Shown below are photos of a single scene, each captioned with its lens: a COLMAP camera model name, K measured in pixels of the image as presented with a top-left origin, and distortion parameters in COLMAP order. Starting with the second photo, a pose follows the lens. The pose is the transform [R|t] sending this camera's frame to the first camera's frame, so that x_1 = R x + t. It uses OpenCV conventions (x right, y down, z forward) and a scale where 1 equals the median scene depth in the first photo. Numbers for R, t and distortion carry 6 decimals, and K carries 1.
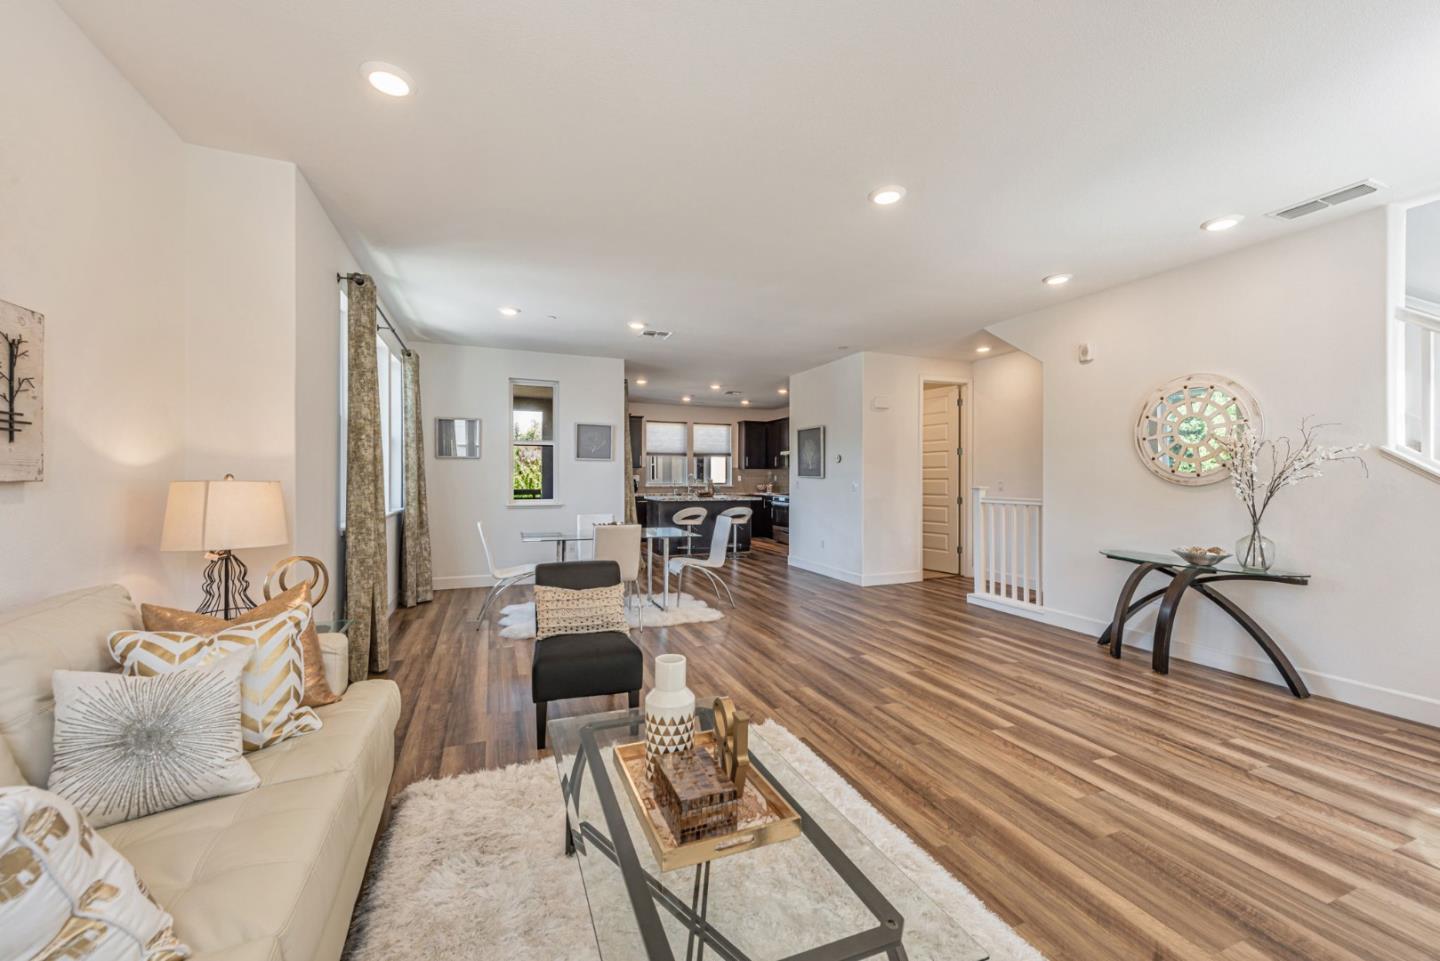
lens RADIAL K [[568.0, 0, 730.9], [0, 568.0, 471.8], [0, 0, 1]] dist [0.016031, -0.004659]
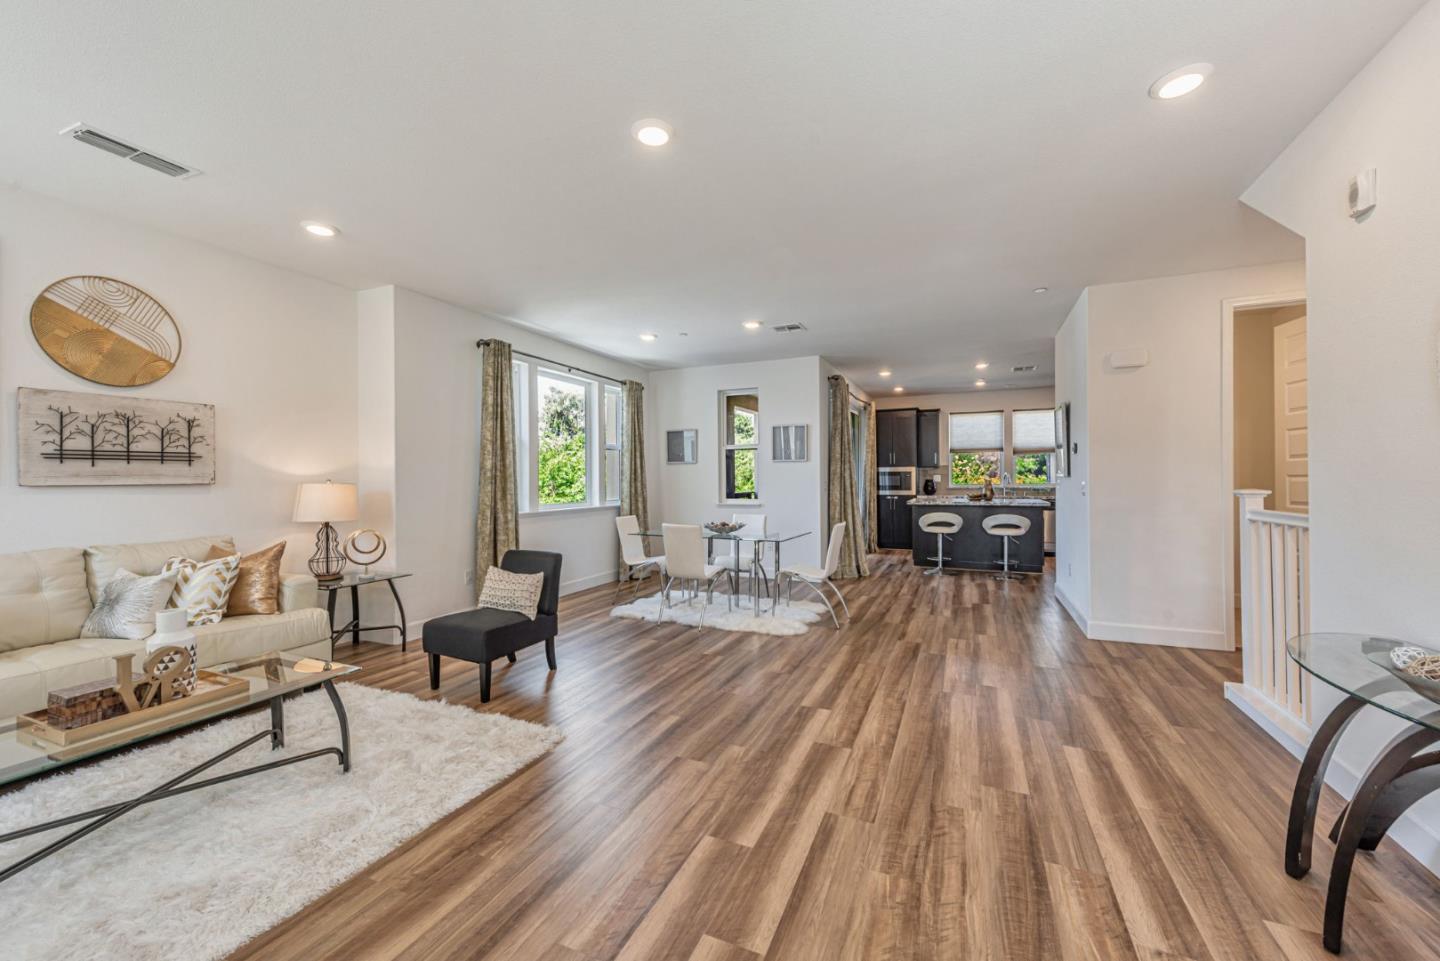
lens RADIAL K [[568.0, 0, 725.8], [0, 568.0, 480.4], [0, 0, 1]] dist [0.016031, -0.004659]
pose [[0.697518, -0.004314, -0.716555, 0.763514], [0.014479, 0.999863, 0.008074, 0.006420], [0.716421, -0.016007, 0.697484, 0.413730]]
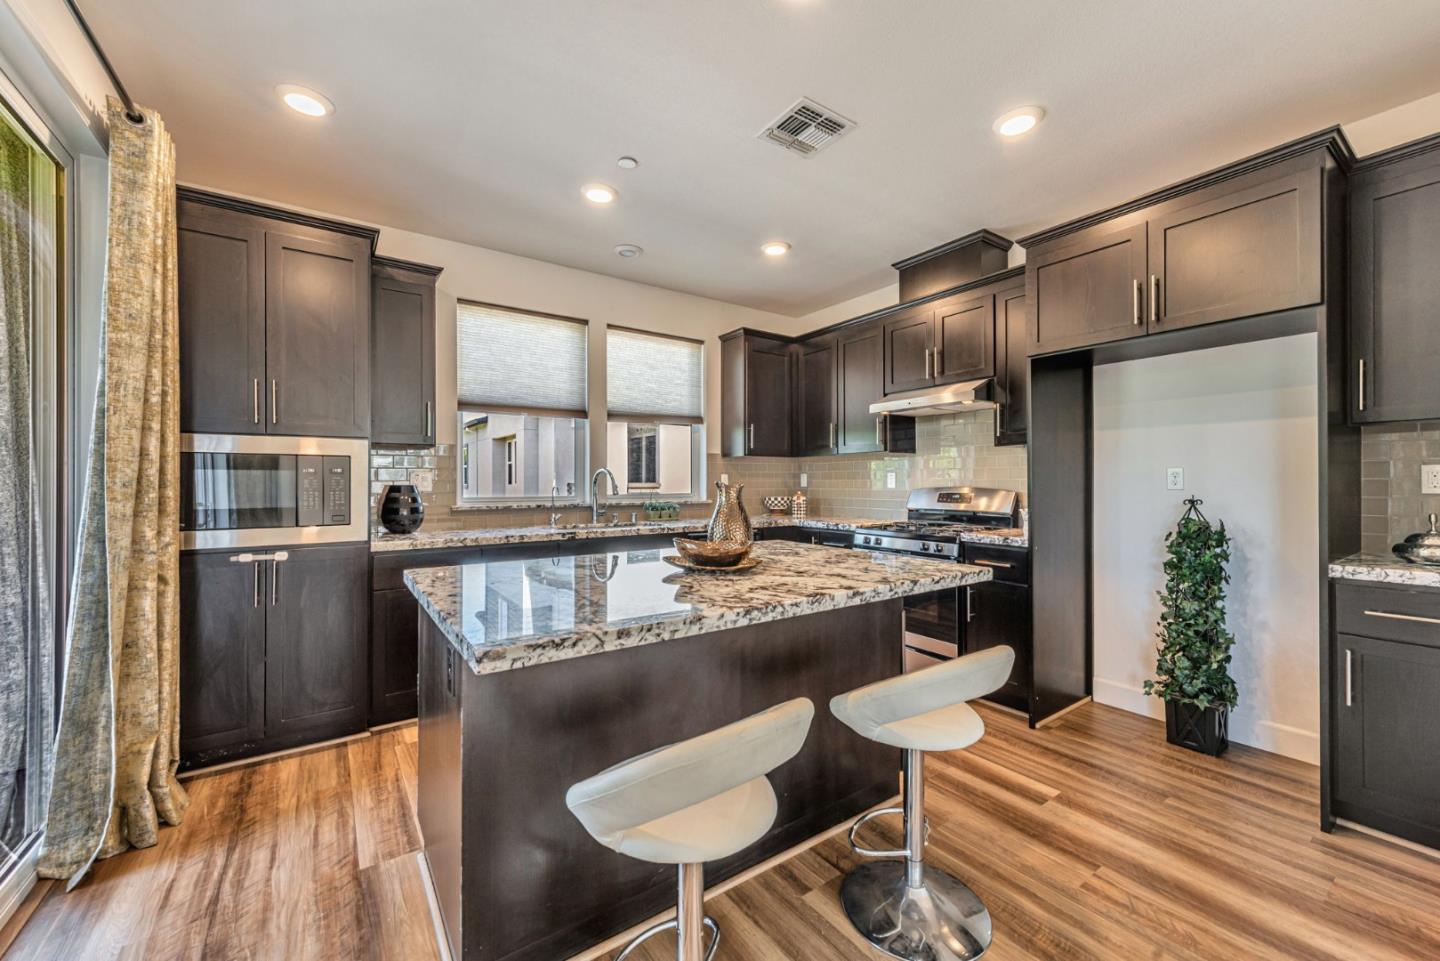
lens RADIAL K [[568.0, 0, 728.8], [0, 568.0, 479.8], [0, 0, 1]] dist [0.016031, -0.004659]
pose [[0.972790, -0.003087, 0.231668, -0.241565], [0.001382, 0.999971, 0.007525, 0.025619], [-0.231685, -0.007000, 0.972766, 2.078467]]
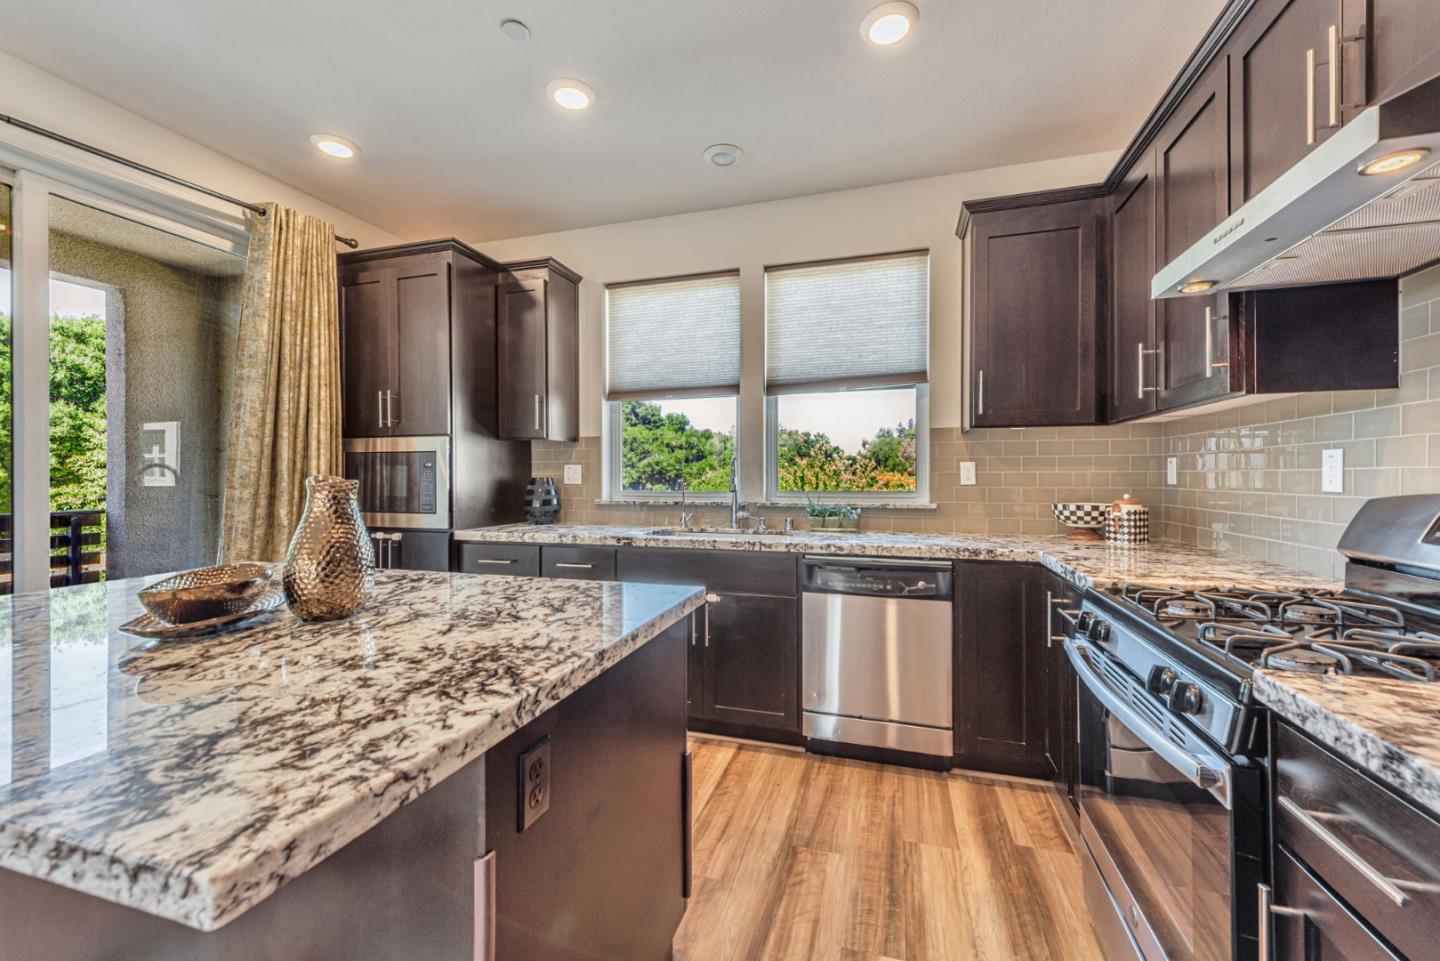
lens RADIAL K [[568.0, 0, 722.5], [0, 568.0, 473.1], [0, 0, 1]] dist [0.016031, -0.004659]
pose [[0.776439, -0.005303, -0.630170, 0.279617], [0.010756, 0.999930, 0.004838, 0.031221], [0.630100, -0.010534, 0.776443, 2.530872]]
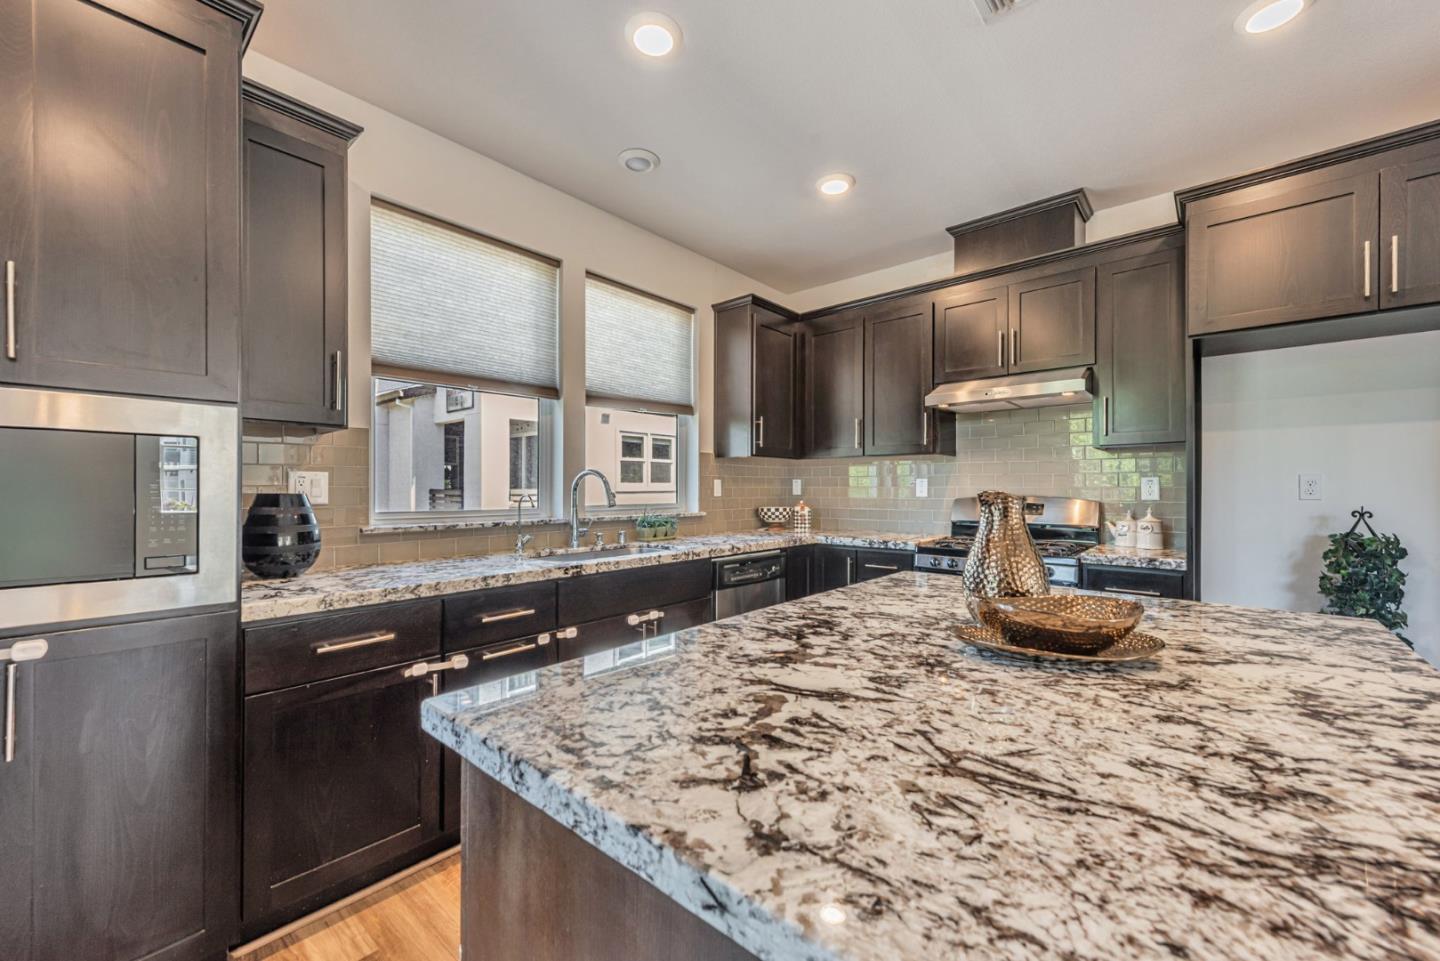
lens RADIAL K [[568.0, 0, 727.0], [0, 568.0, 487.2], [0, 0, 1]] dist [0.016031, -0.004659]
pose [[0.886859, -0.000474, 0.462041, -0.412671], [-0.004243, 0.999949, 0.009170, 0.027576], [-0.462021, -0.010093, 0.886811, 2.417276]]
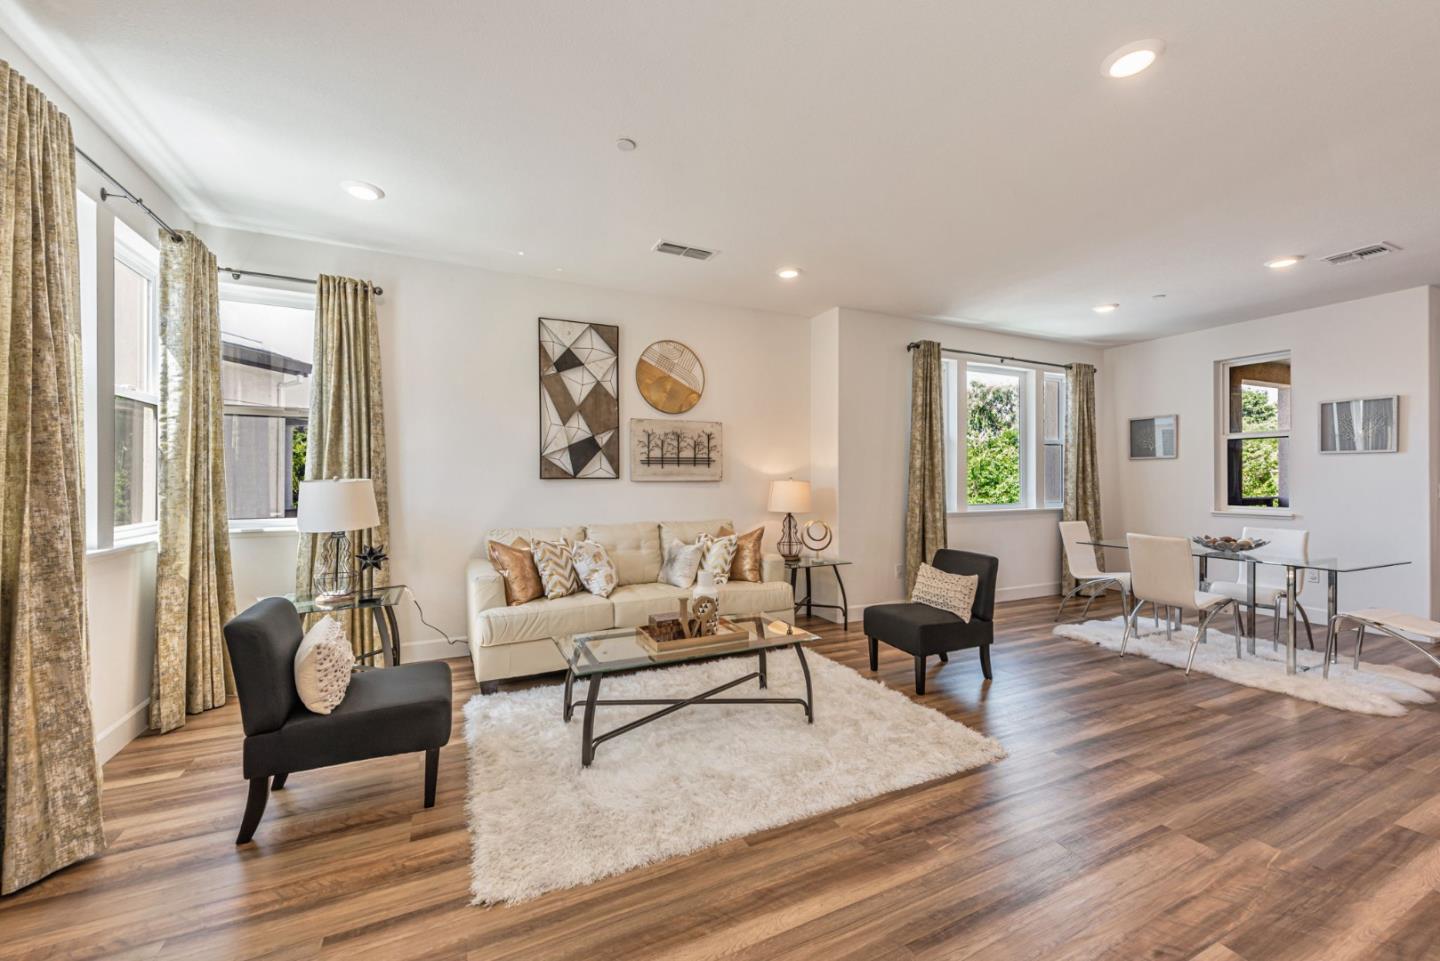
lens RADIAL K [[568.0, 0, 716.8], [0, 568.0, 479.4], [0, 0, 1]] dist [0.016031, -0.004659]
pose [[0.054705, -0.001657, -0.998501, 0.759388], [0.010851, 0.999941, -0.001065, 0.006038], [0.998444, -0.010777, 0.054720, 0.388231]]
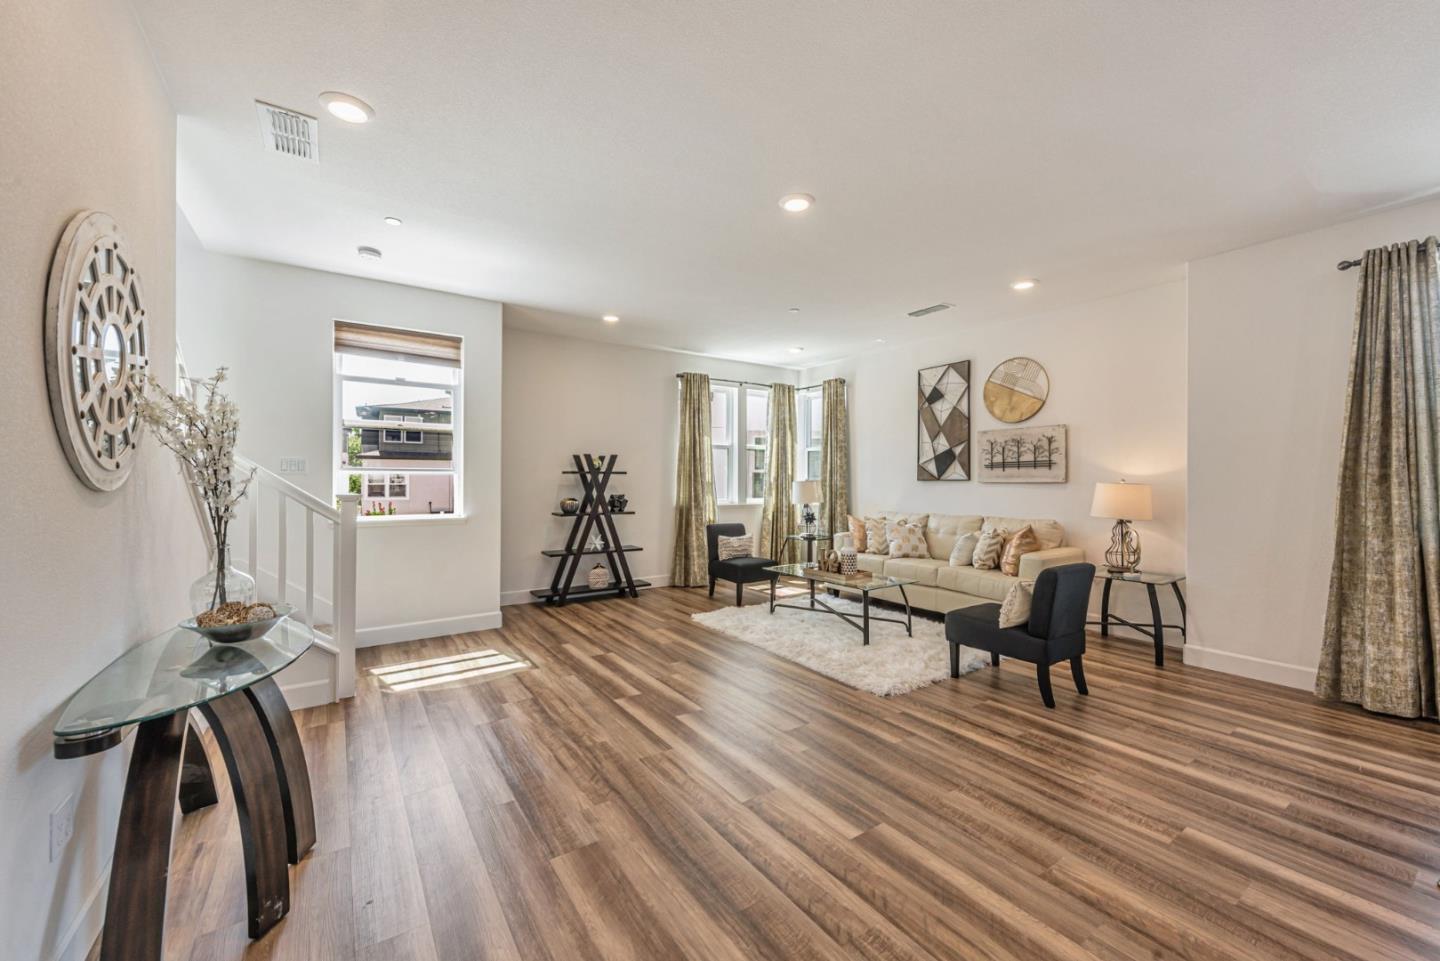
lens RADIAL K [[568.0, 0, 719.4], [0, 568.0, 483.0], [0, 0, 1]] dist [0.016031, -0.004659]
pose [[-0.981290, -0.003507, -0.192502, 0.495373], [-0.002402, 0.999979, -0.005973, 0.018844], [0.192518, -0.005399, -0.981278, 1.624369]]
